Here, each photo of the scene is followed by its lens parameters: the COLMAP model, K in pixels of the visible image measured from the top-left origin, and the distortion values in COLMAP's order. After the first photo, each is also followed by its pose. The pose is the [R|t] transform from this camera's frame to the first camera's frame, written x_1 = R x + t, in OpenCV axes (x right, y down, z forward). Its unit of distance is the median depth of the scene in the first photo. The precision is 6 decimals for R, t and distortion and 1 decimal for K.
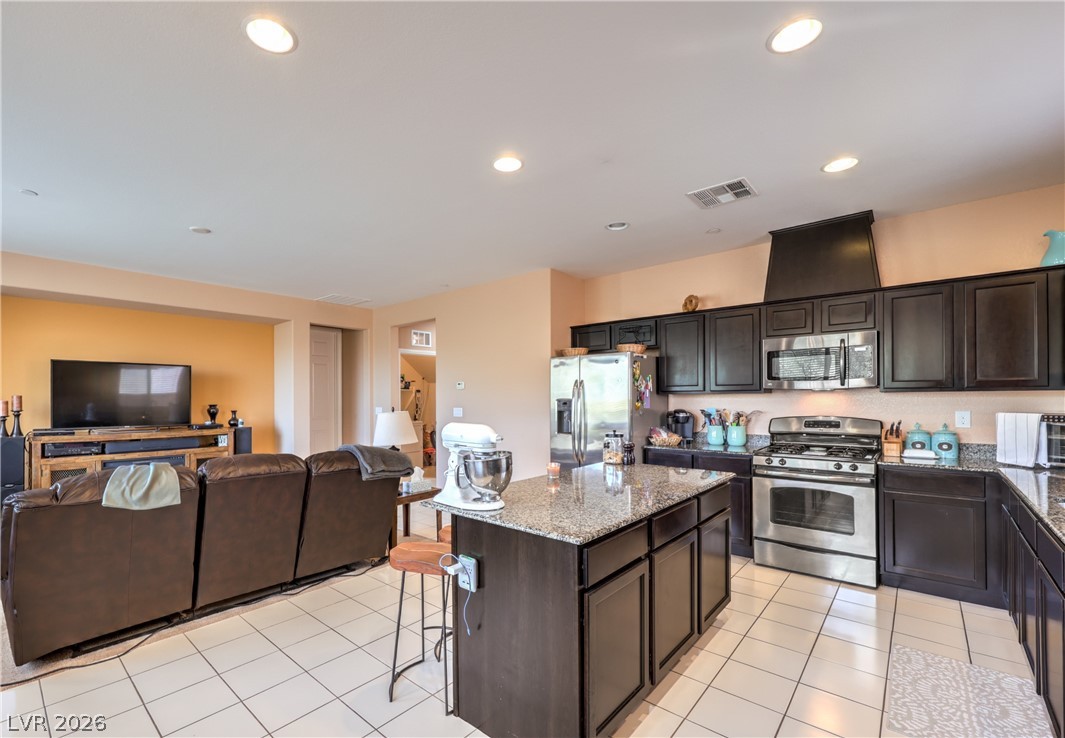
lens RADIAL K [[466.1, 0, 488.3], [0, 466.1, 399.3], [0, 0, 1]] dist [-0.012375, 0.000407]
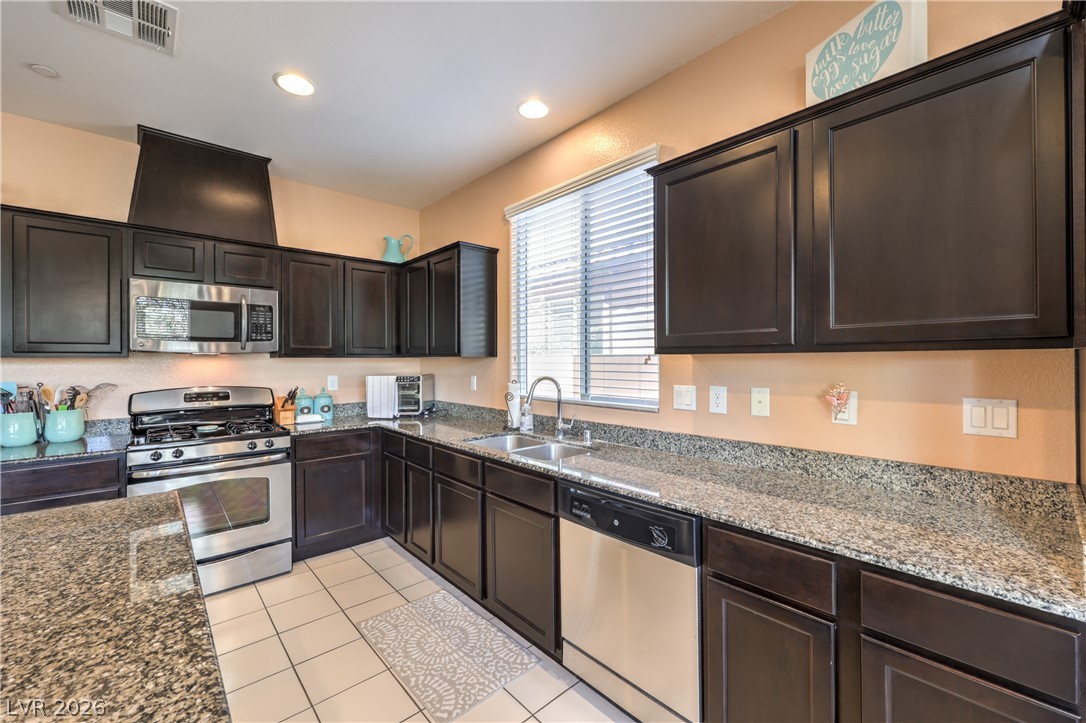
lens RADIAL K [[440.9, 0, 540.0], [0, 440.9, 361.1], [0, 0, 1]] dist [-0.001982, -0.000656]
pose [[0.091765, 0.003452, 0.995775, 0.007807], [0.006708, 0.999969, -0.004084, -0.000814], [-0.995758, 0.007054, 0.091739, 0.304398]]
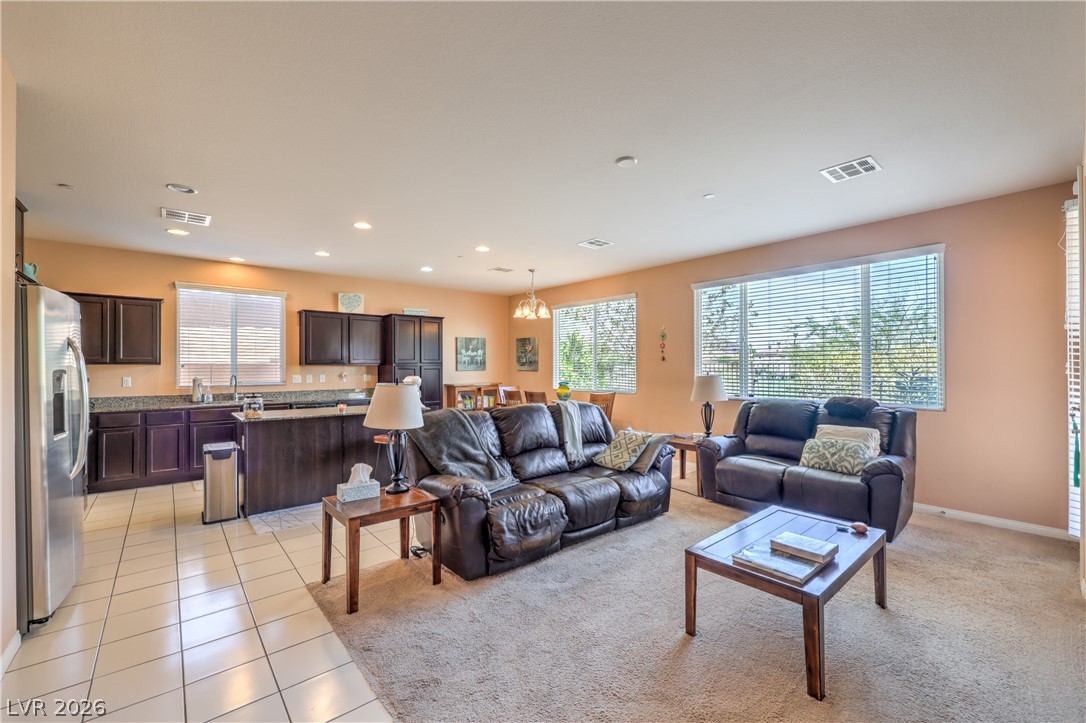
lens RADIAL K [[440.9, 0, 539.6], [0, 440.9, 362.1], [0, 0, 1]] dist [-0.001982, -0.000656]
pose [[-0.991912, 0.009293, 0.126590, -0.476995], [0.008563, 0.999943, -0.006309, -0.002486], [-0.126641, -0.005174, -0.991935, 1.516244]]
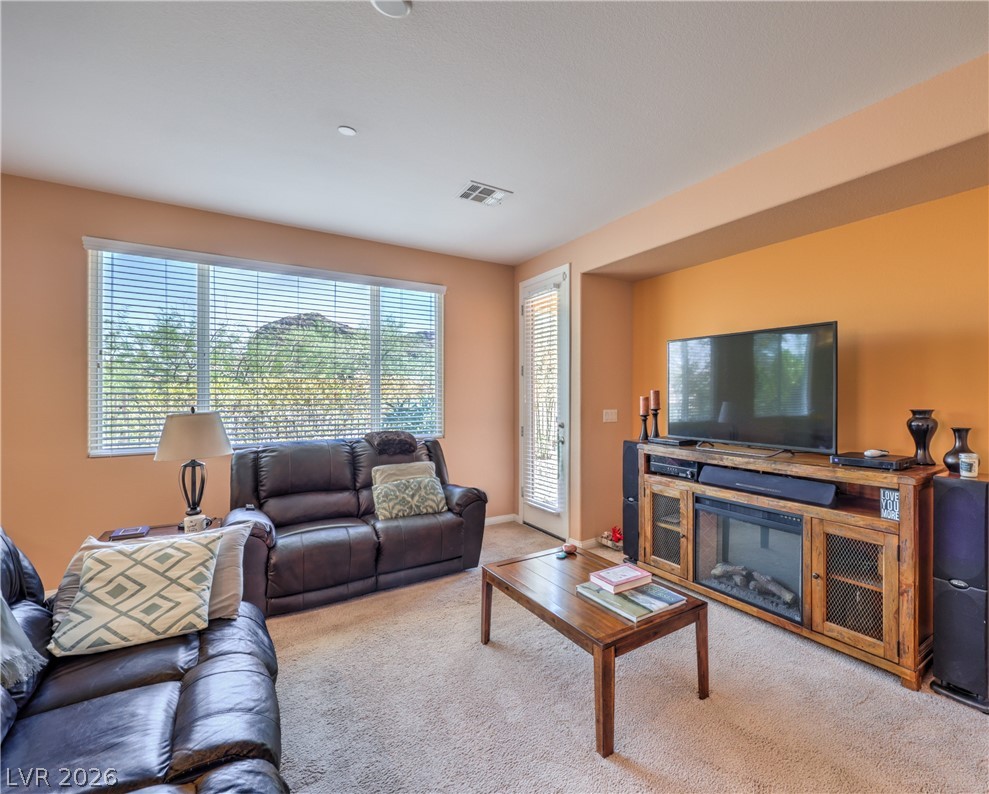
lens RADIAL K [[483.7, 0, 606.2], [0, 483.7, 394.3], [0, 0, 1]] dist [-0.004956, 0.000107]
pose [[-0.163728, 0.001876, -0.986504, -0.180736], [-0.004698, 0.999985, 0.002681, -0.002755], [0.986494, 0.005074, -0.163717, 1.074268]]
